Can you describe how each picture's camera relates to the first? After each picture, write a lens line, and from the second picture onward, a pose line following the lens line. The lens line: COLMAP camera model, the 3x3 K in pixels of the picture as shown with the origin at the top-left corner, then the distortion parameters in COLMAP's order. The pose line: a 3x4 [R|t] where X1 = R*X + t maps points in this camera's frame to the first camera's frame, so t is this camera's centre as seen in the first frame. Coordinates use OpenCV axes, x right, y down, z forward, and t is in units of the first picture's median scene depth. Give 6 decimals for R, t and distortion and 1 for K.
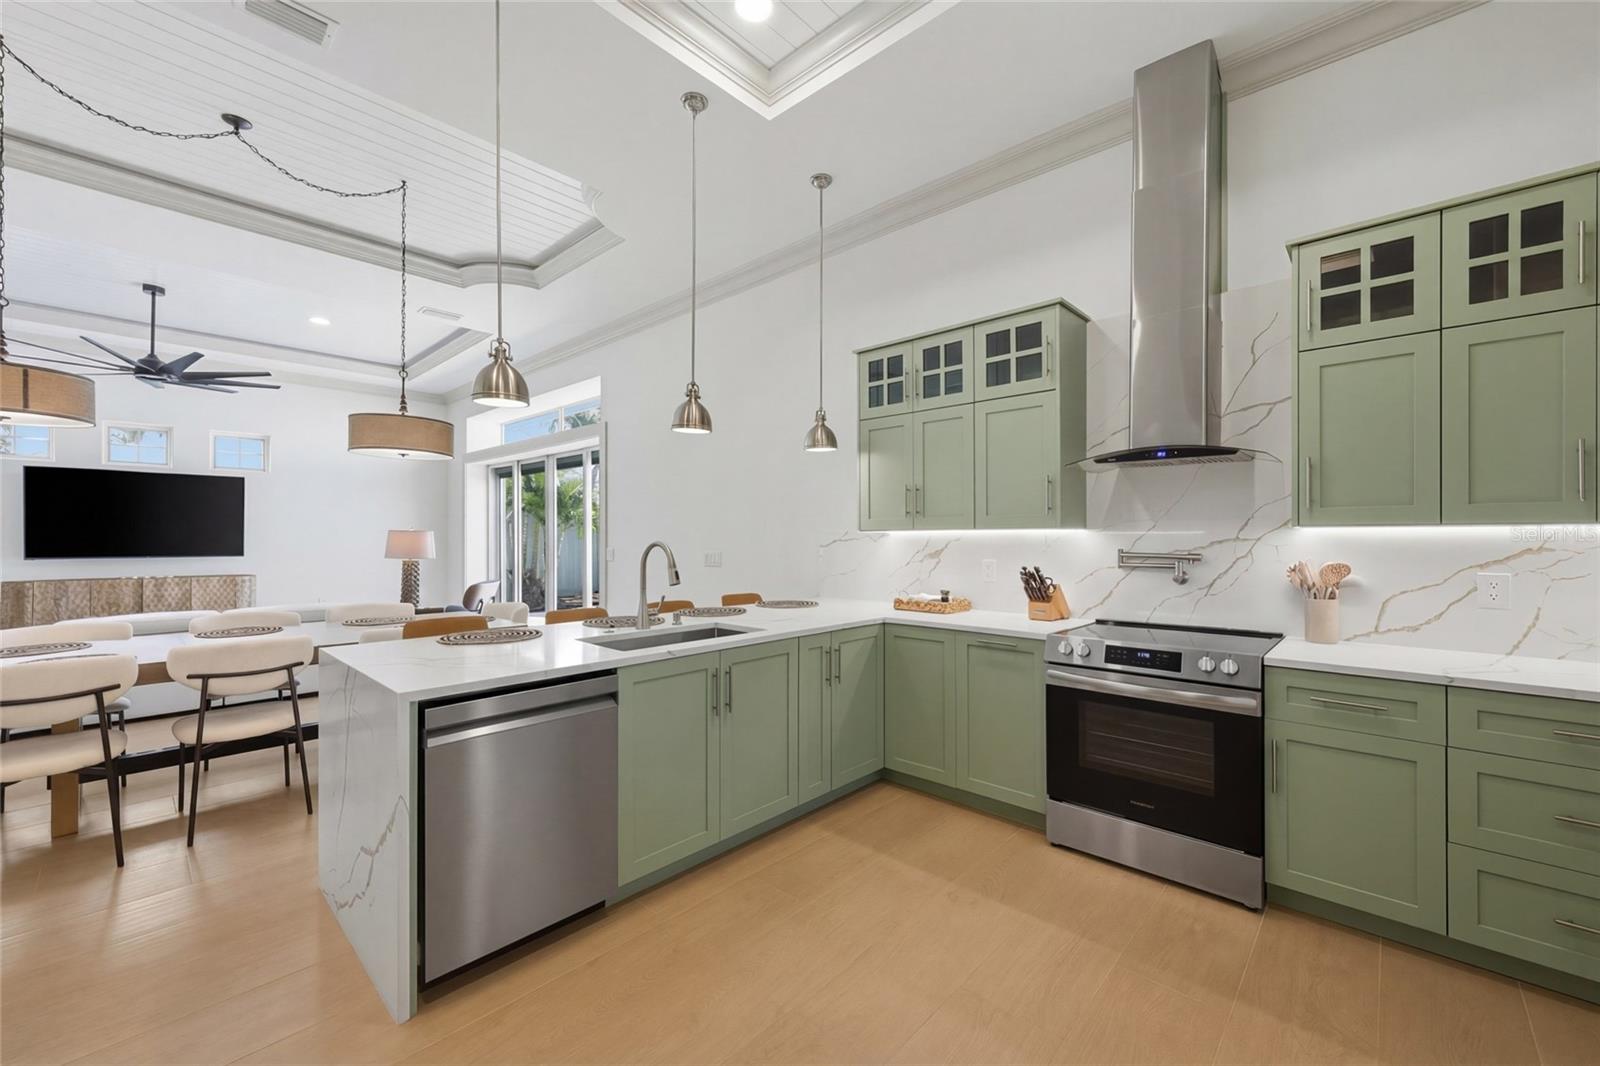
lens RADIAL K [[635.2, 0, 790.9], [0, 635.2, 531.8], [0, 0, 1]] dist [-0.002480, -0.000505]
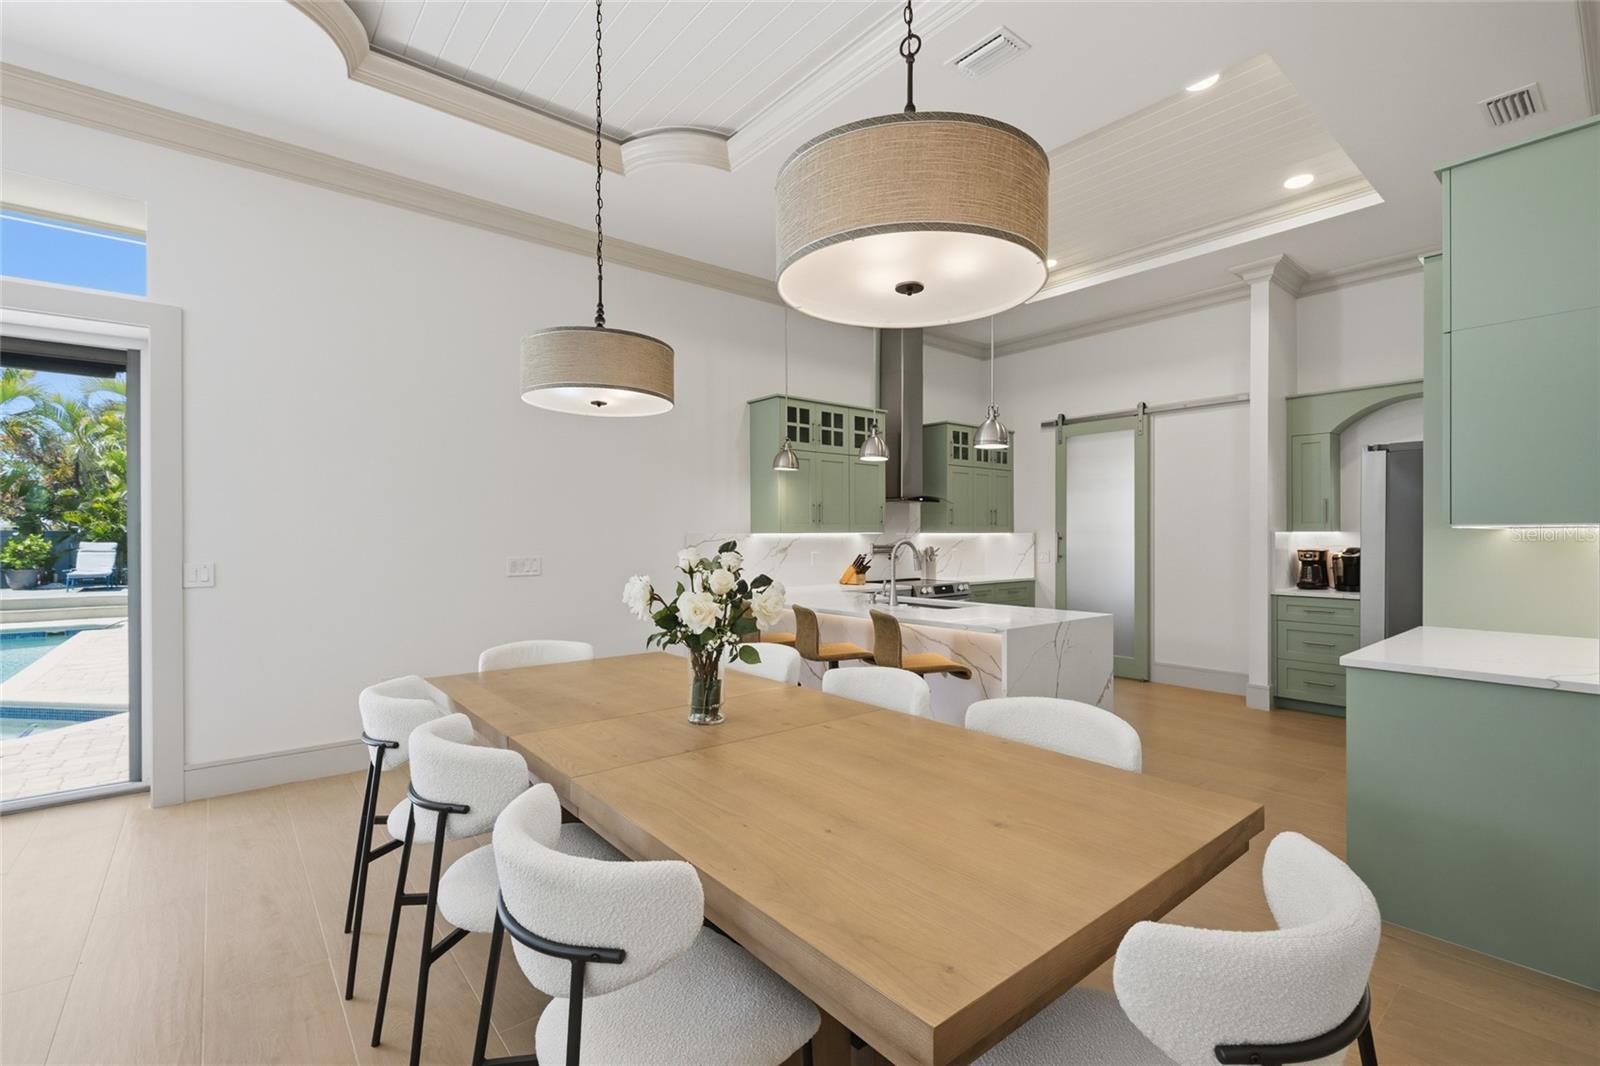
lens RADIAL K [[700.8, 0, 804.0], [0, 700.8, 532.0], [0, 0, 1]] dist [0.000601, 0.000855]
pose [[0.128375, 0.016317, 0.991591, -1.415123], [0.002115, 0.999858, -0.016727, 0.023449], [-0.991723, 0.004245, 0.128322, 0.824999]]
